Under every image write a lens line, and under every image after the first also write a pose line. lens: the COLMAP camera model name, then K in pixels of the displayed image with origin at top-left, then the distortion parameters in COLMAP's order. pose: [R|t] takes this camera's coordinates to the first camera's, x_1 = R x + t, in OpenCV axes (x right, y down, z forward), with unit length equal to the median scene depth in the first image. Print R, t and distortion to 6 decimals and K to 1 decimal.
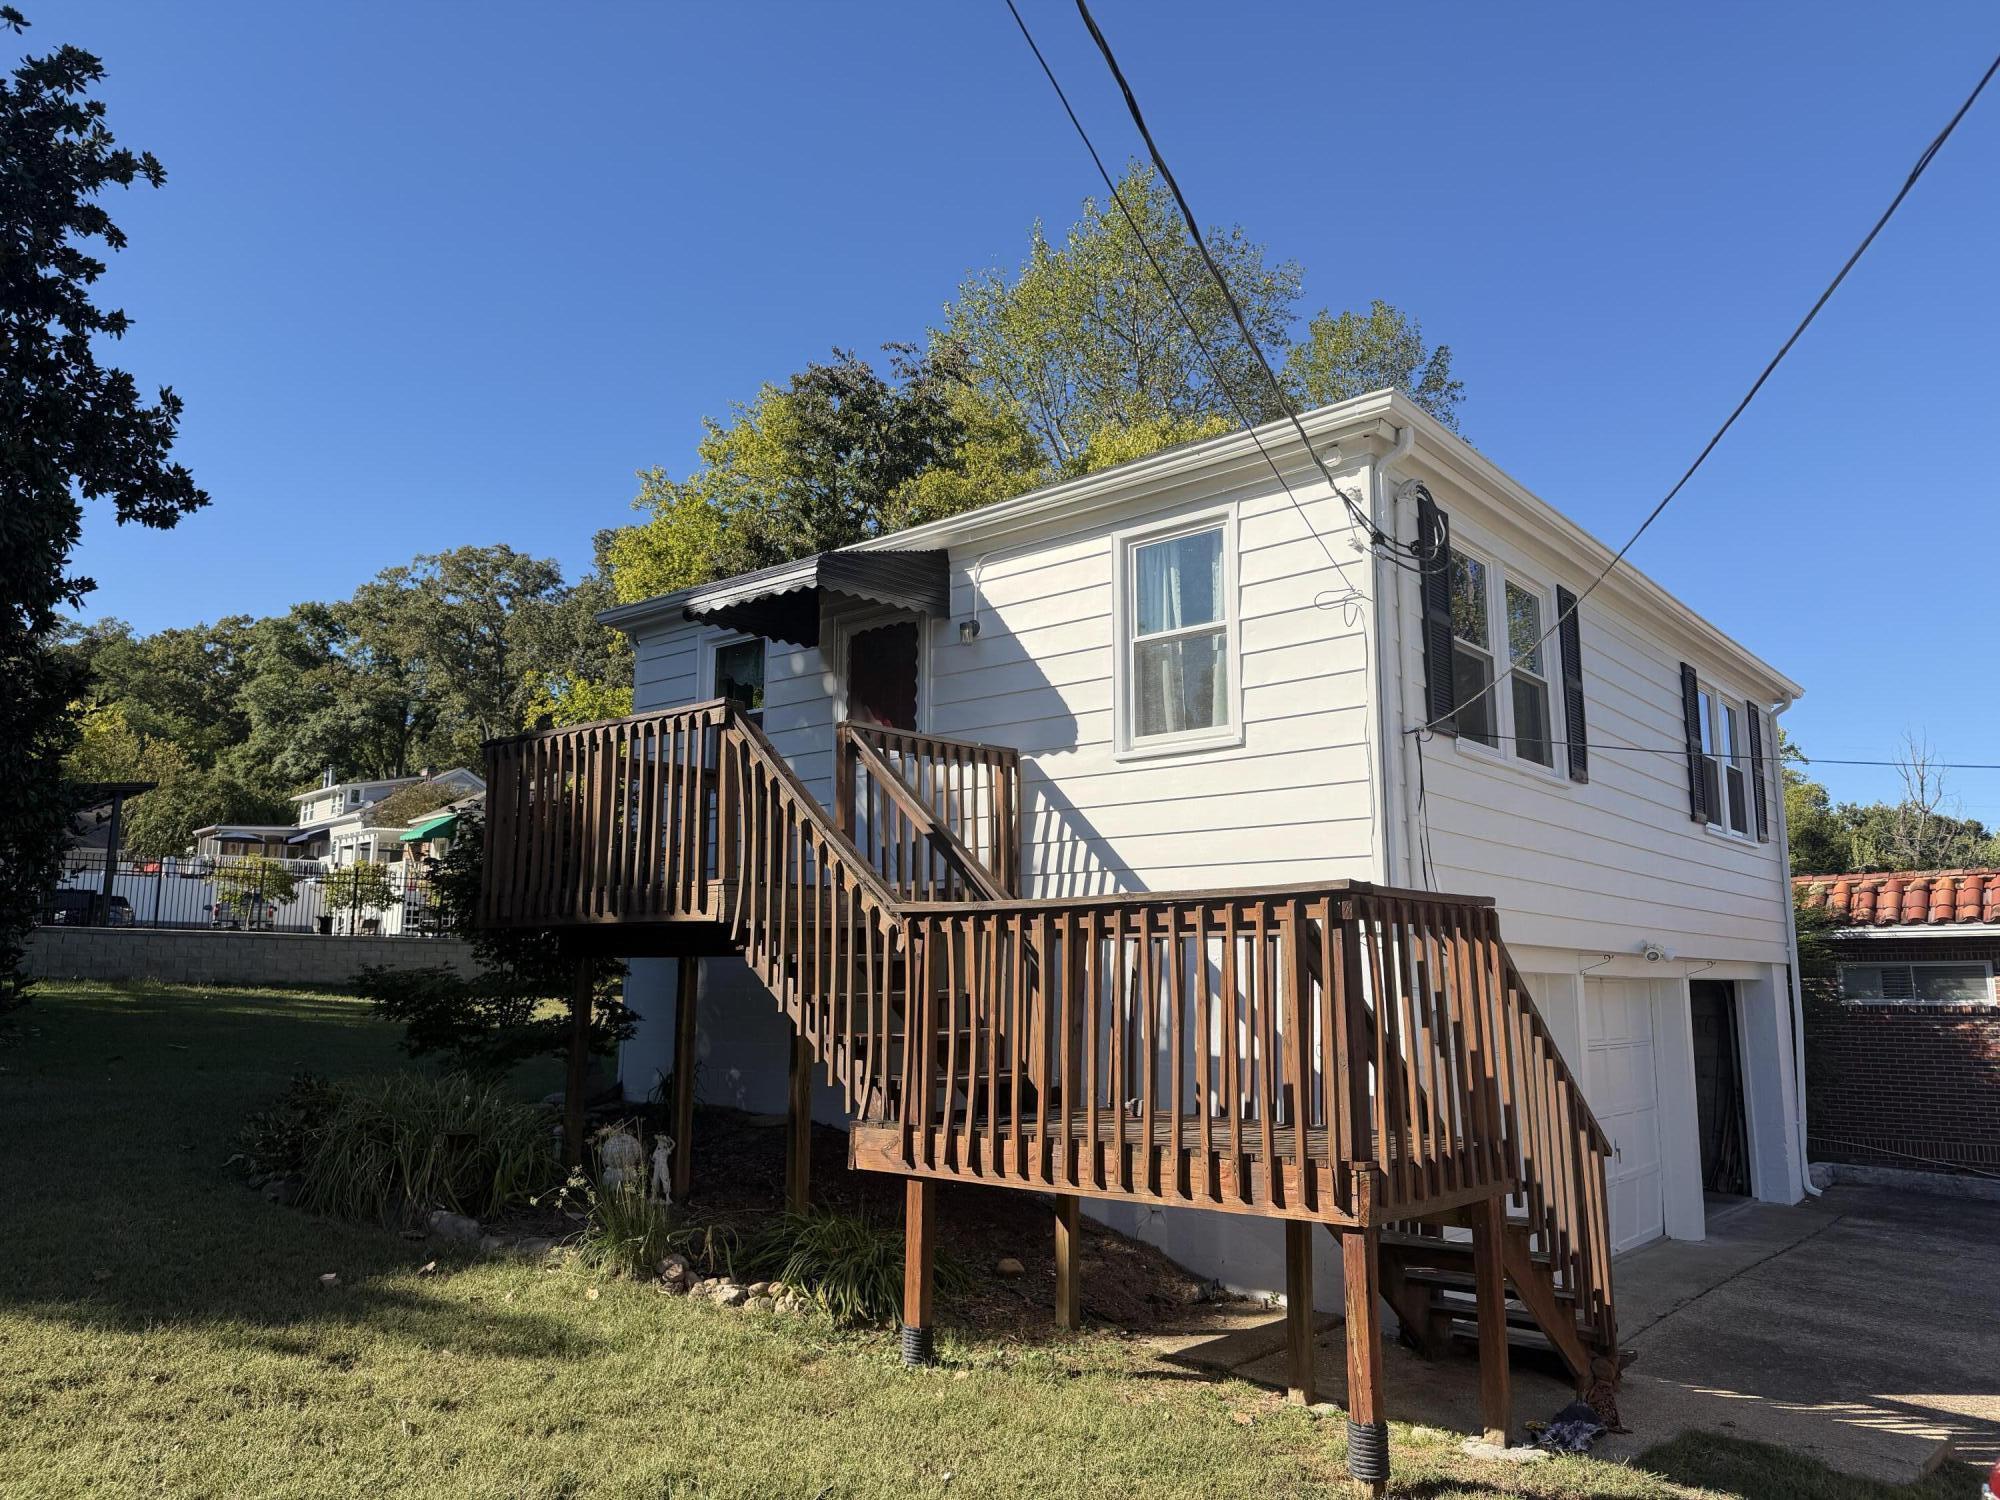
lens RADIAL K [[1383.1, 0, 1000.0], [0, 1383.1, 750.0], [0, 0, 1]] dist [-0.006862, -0.004848]
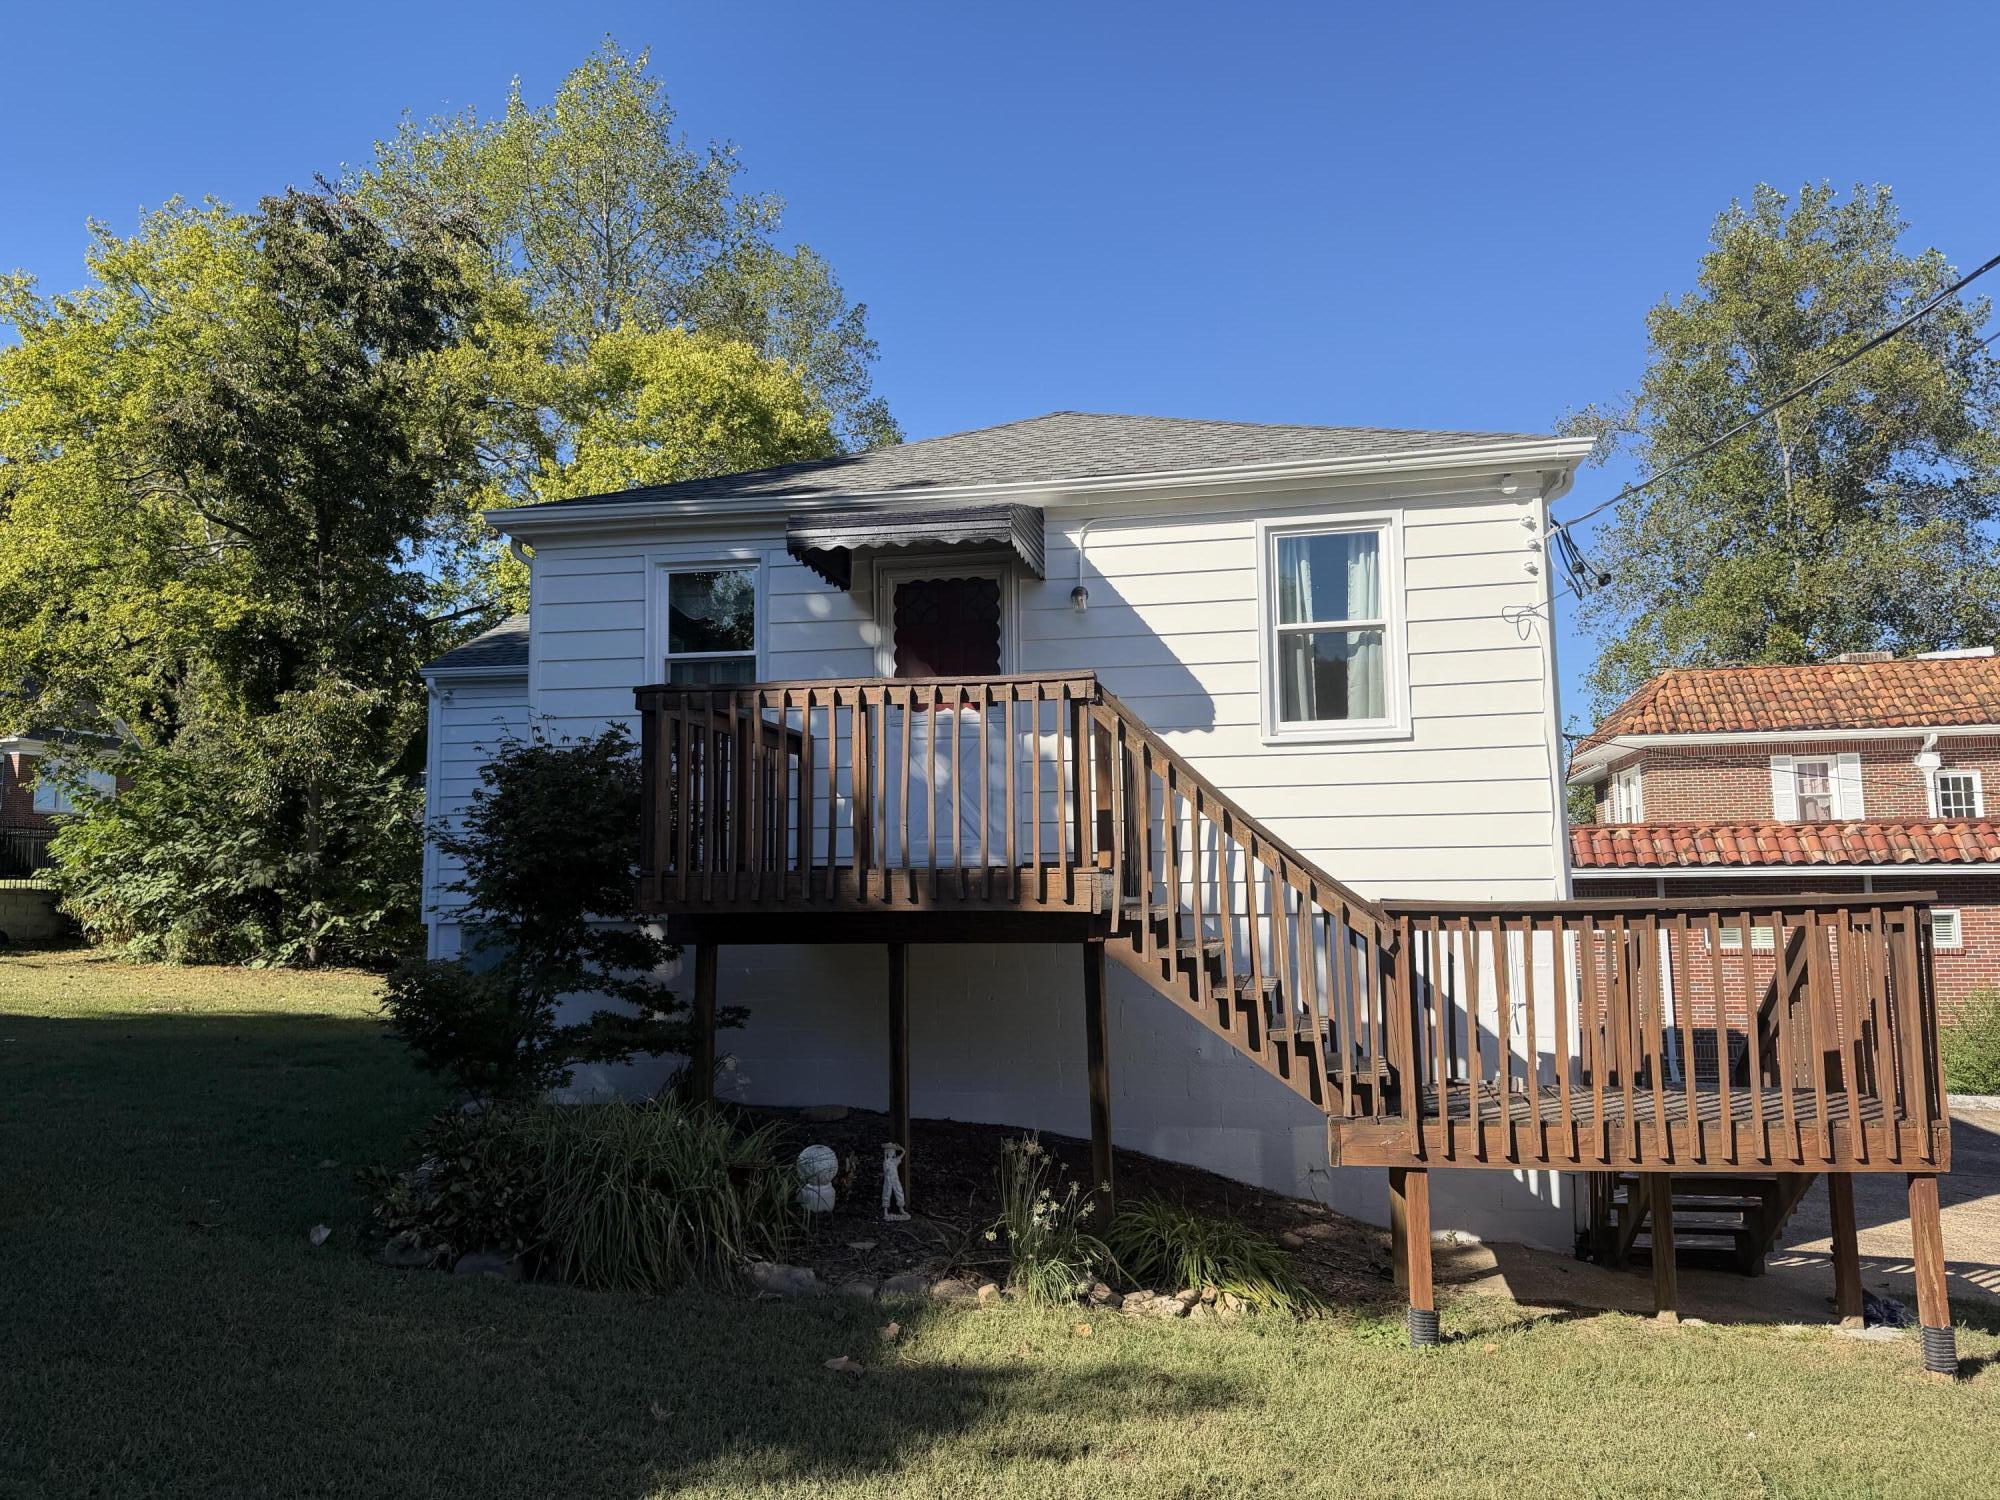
lens RADIAL K [[1402.4, 0, 998.6], [0, 1402.4, 757.2], [0, 0, 1]] dist [0.028366, -0.054732]
pose [[0.873371, 0.037581, 0.485603, -0.587574], [-0.065249, 0.997059, 0.040190, -0.011184], [-0.482665, -0.066786, 0.873255, 0.174992]]
